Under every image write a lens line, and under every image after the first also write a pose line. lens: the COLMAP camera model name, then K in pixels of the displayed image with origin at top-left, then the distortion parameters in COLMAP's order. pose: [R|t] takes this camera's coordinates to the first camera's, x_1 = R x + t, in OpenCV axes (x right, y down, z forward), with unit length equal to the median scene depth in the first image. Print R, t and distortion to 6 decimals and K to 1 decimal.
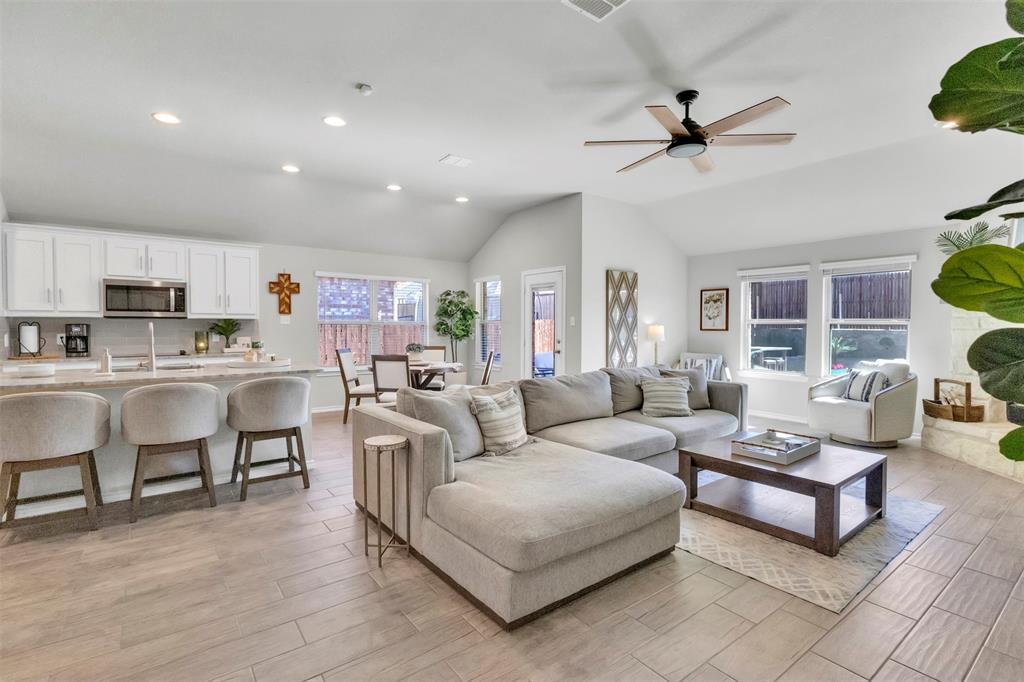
lens RADIAL K [[479.2, 0, 513.0], [0, 479.2, 332.7], [0, 0, 1]] dist [0.001346, 0.001867]
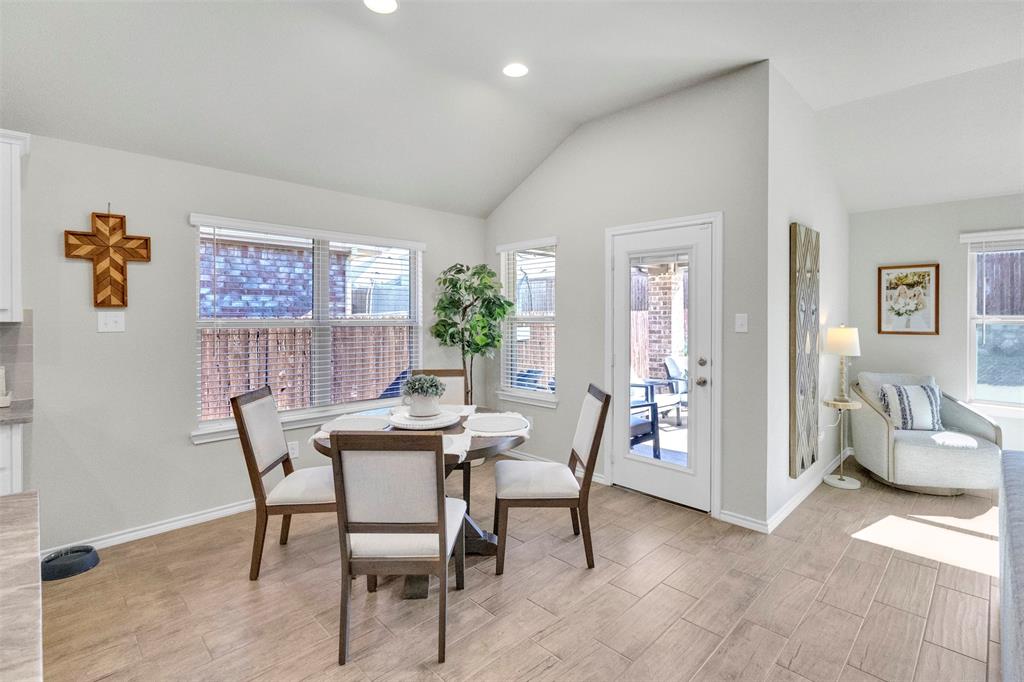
lens RADIAL K [[479.2, 0, 509.7], [0, 479.2, 312.7], [0, 0, 1]] dist [0.001346, 0.001867]
pose [[0.992815, -0.001570, 0.119649, -0.184302], [0.003638, 0.999848, -0.017065, -0.028150], [-0.119604, 0.017377, 0.992670, 0.566738]]
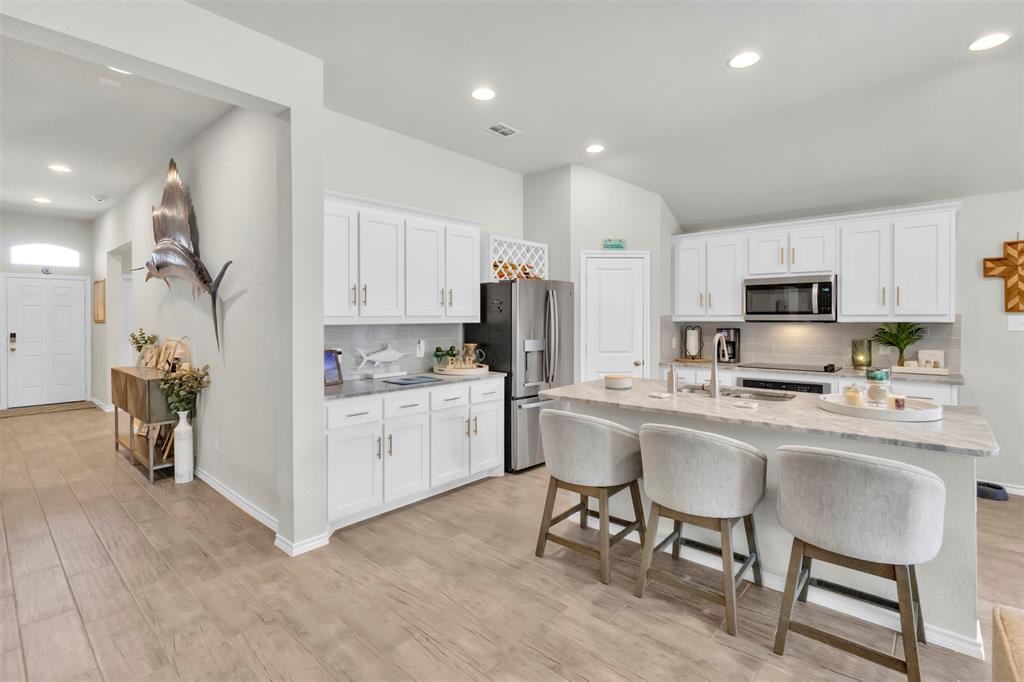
lens RADIAL K [[479.2, 0, 512.1], [0, 479.2, 321.9], [0, 0, 1]] dist [0.001346, 0.001867]
pose [[0.189491, 0.005859, -0.981865, -0.036771], [-0.012539, 0.999915, 0.003546, -0.024265], [0.981802, 0.011640, 0.189548, 0.330653]]
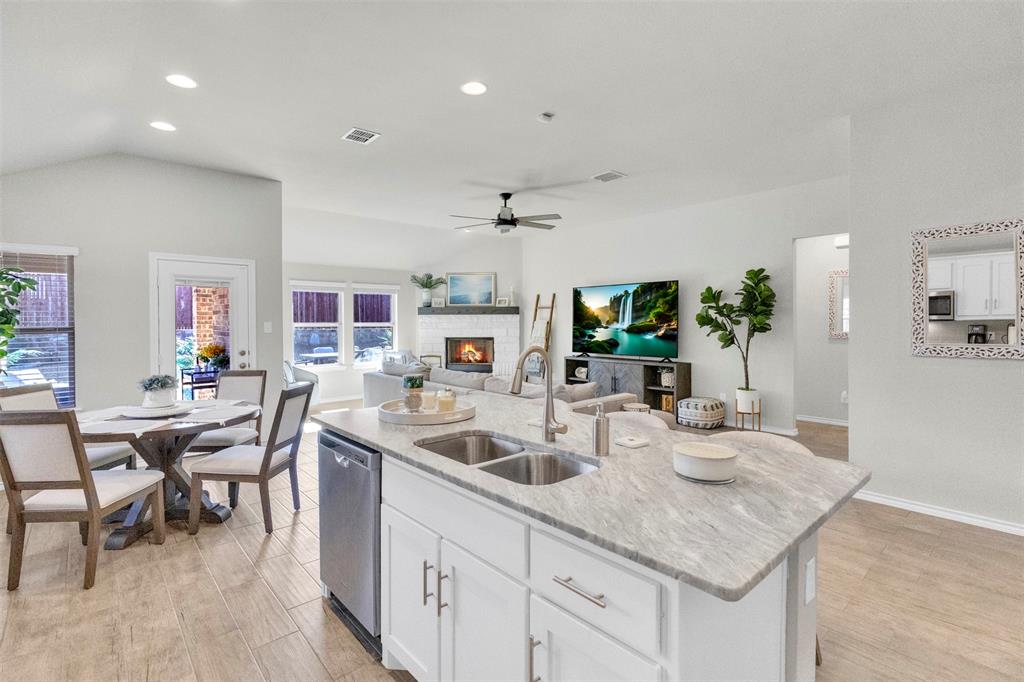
lens RADIAL K [[479.2, 0, 496.3], [0, 479.2, 325.2], [0, 0, 1]] dist [0.001346, 0.001867]
pose [[-0.053496, -0.011376, 0.998503, -0.798601], [0.021721, 0.999685, 0.012553, -0.031394], [-0.998332, 0.022360, -0.053232, 0.674547]]
